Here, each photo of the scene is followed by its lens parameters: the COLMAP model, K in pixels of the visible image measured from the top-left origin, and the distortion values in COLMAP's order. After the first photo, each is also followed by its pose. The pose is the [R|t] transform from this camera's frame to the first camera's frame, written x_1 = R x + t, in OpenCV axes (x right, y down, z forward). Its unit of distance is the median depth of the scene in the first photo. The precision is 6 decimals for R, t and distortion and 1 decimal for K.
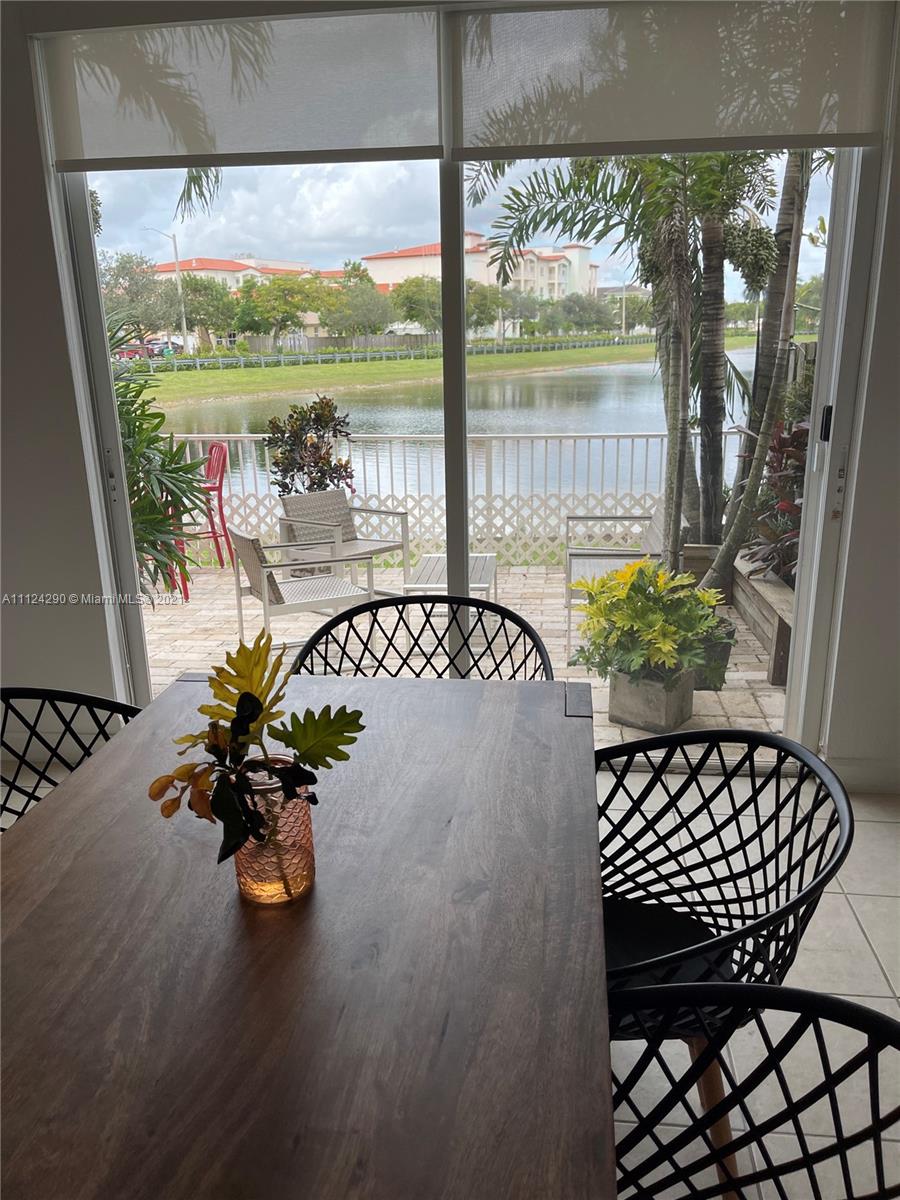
lens RADIAL K [[911.5, 0, 447.2], [0, 911.5, 594.8], [0, 0, 1]] dist [0.025146, -0.008329]
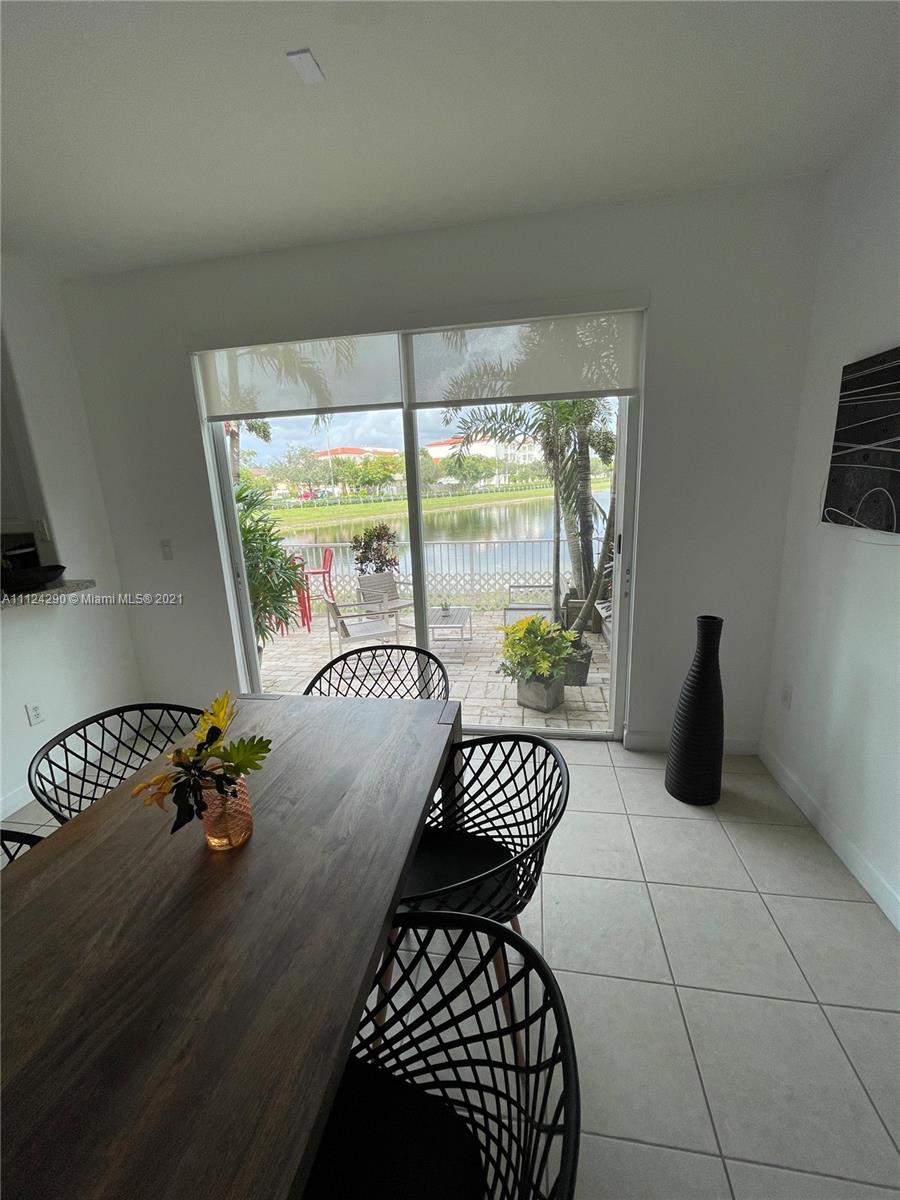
lens RADIAL K [[485.3, 0, 444.2], [0, 485.3, 594.7], [0, 0, 1]] dist [-0.007533, 0.002533]
pose [[0.998263, -0.011374, -0.057799, 0.063088], [0.008400, 0.998642, -0.051424, -0.021233], [0.058305, 0.050849, 0.997003, 0.017542]]
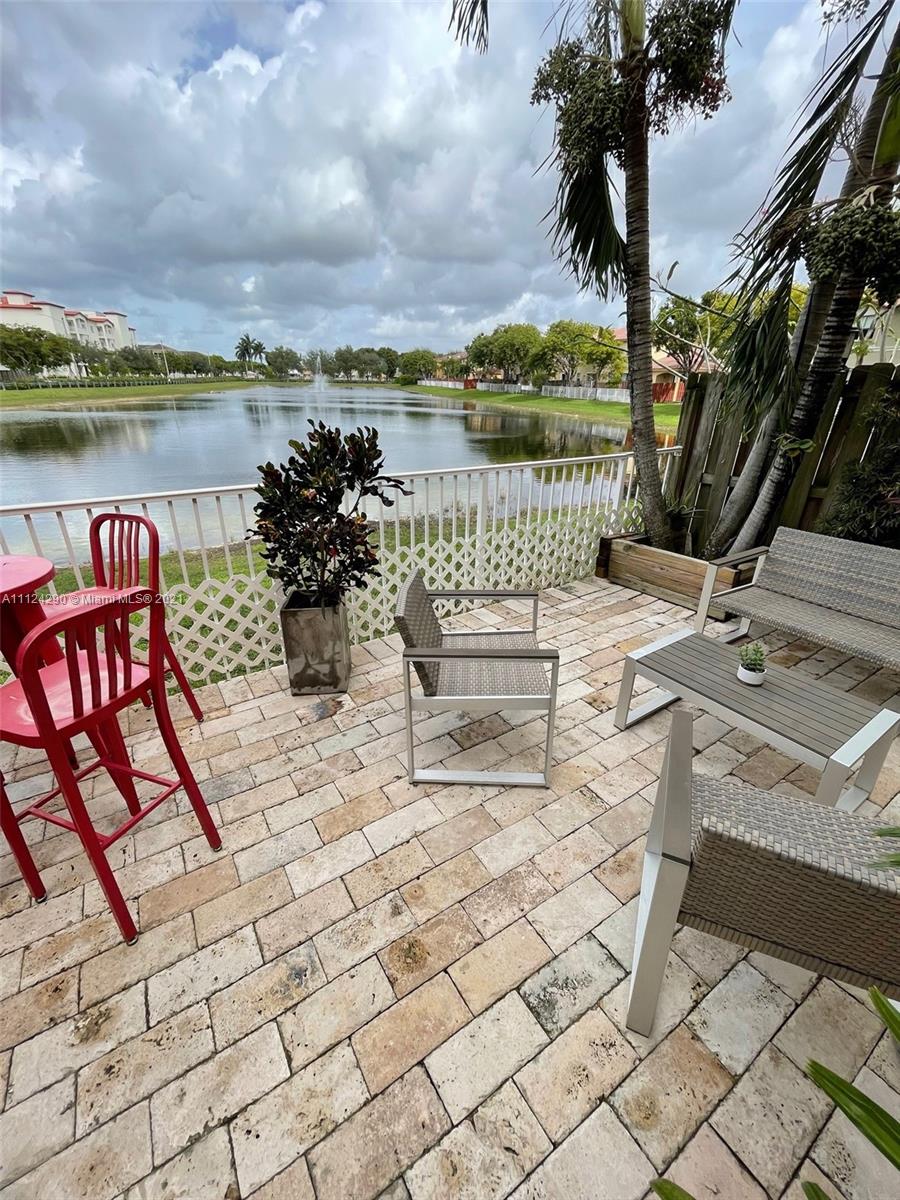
lens RADIAL K [[485.3, 0, 447.7], [0, 485.3, 598.7], [0, 0, 1]] dist [-0.007533, 0.002533]
pose [[0.770866, -0.228550, 0.594585, -0.385753], [0.141158, 0.971501, 0.190423, -0.195976], [-0.621161, -0.062860, 0.781158, 0.883873]]
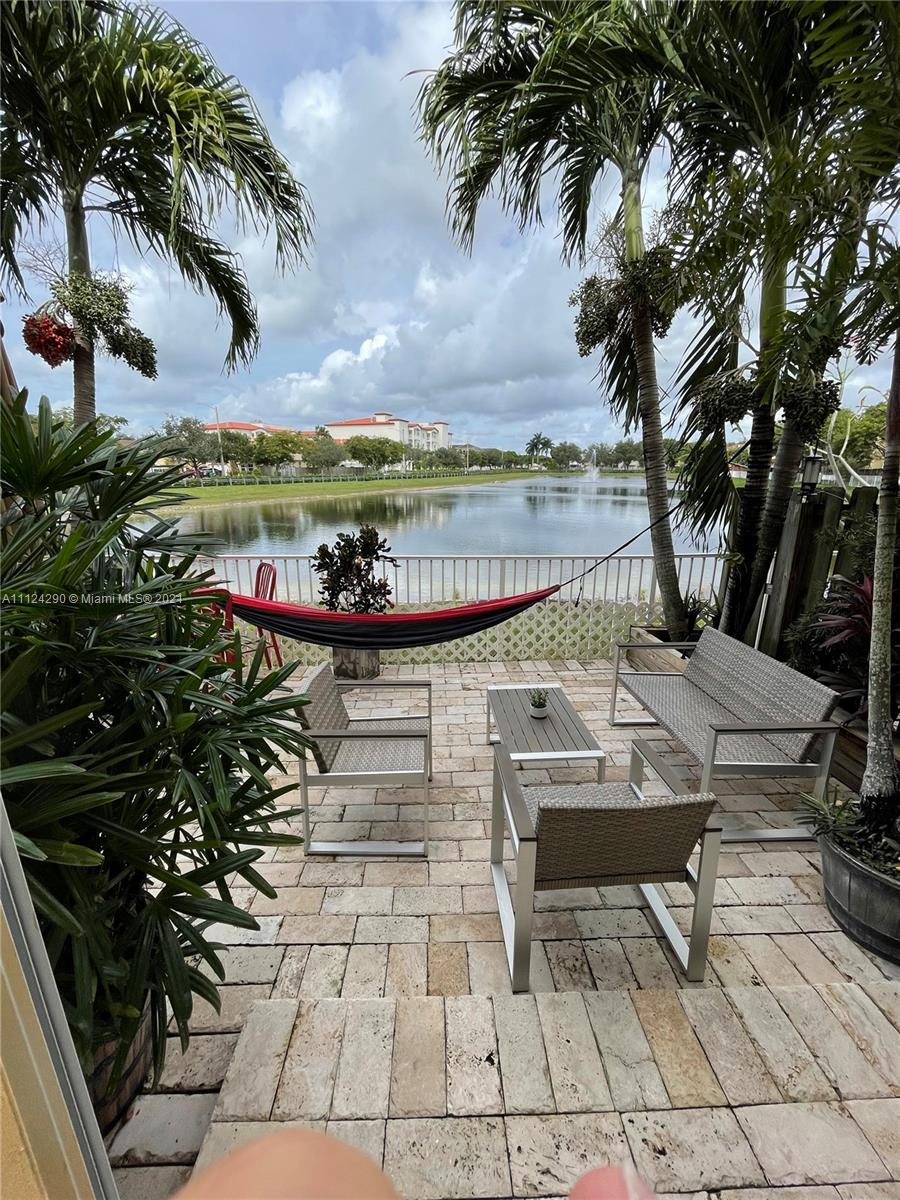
lens RADIAL K [[485.3, 0, 445.0], [0, 485.3, 597.6], [0, 0, 1]] dist [-0.007533, 0.002533]
pose [[0.988669, -0.016102, 0.149245, -0.167556], [0.018697, 0.999697, -0.016001, -0.149654], [-0.148942, 0.018610, 0.988671, 0.515583]]
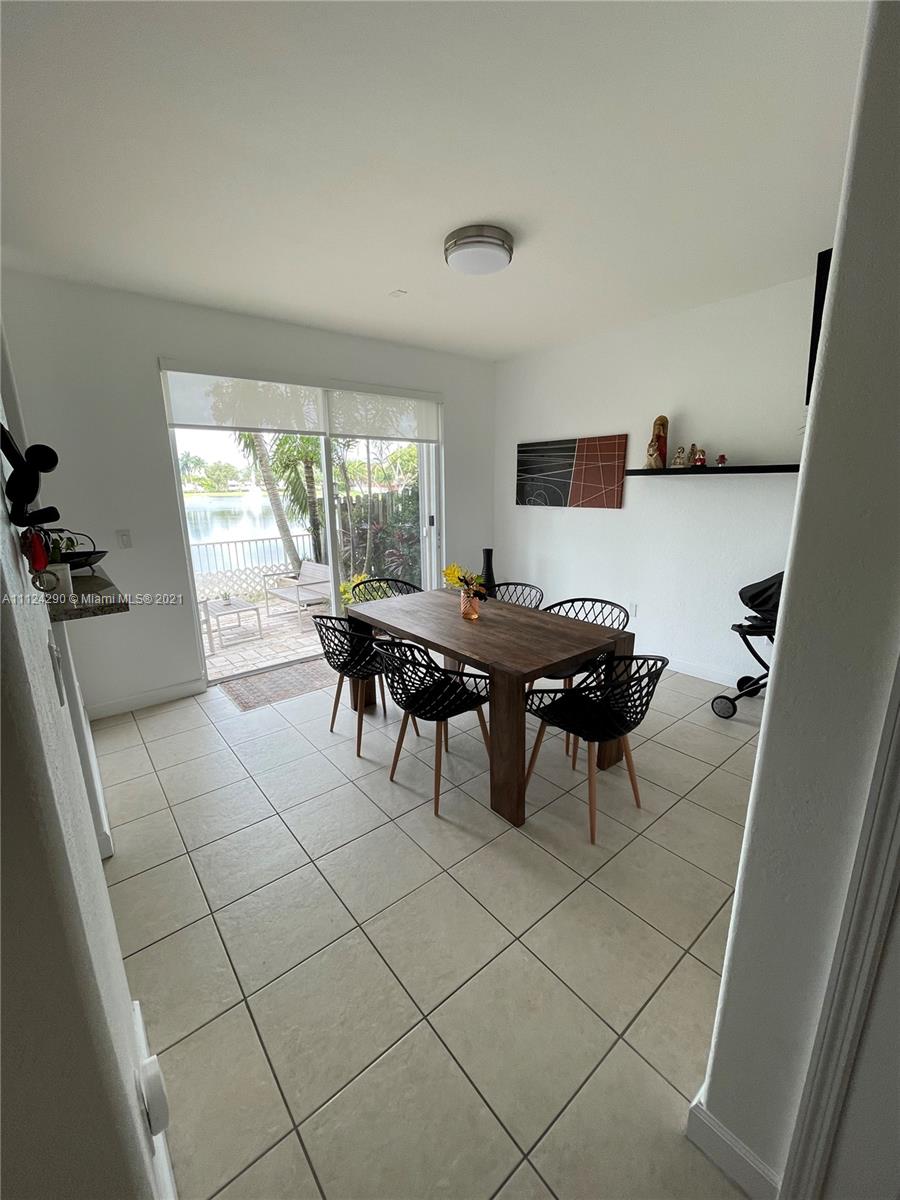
lens RADIAL K [[485.3, 0, 447.4], [0, 485.3, 597.6], [0, 0, 1]] dist [-0.007533, 0.002533]
pose [[0.692309, -0.156697, 0.704382, -0.428171], [0.200864, 0.979405, 0.020458, 0.032622], [-0.693082, 0.127322, 0.709526, -0.136850]]
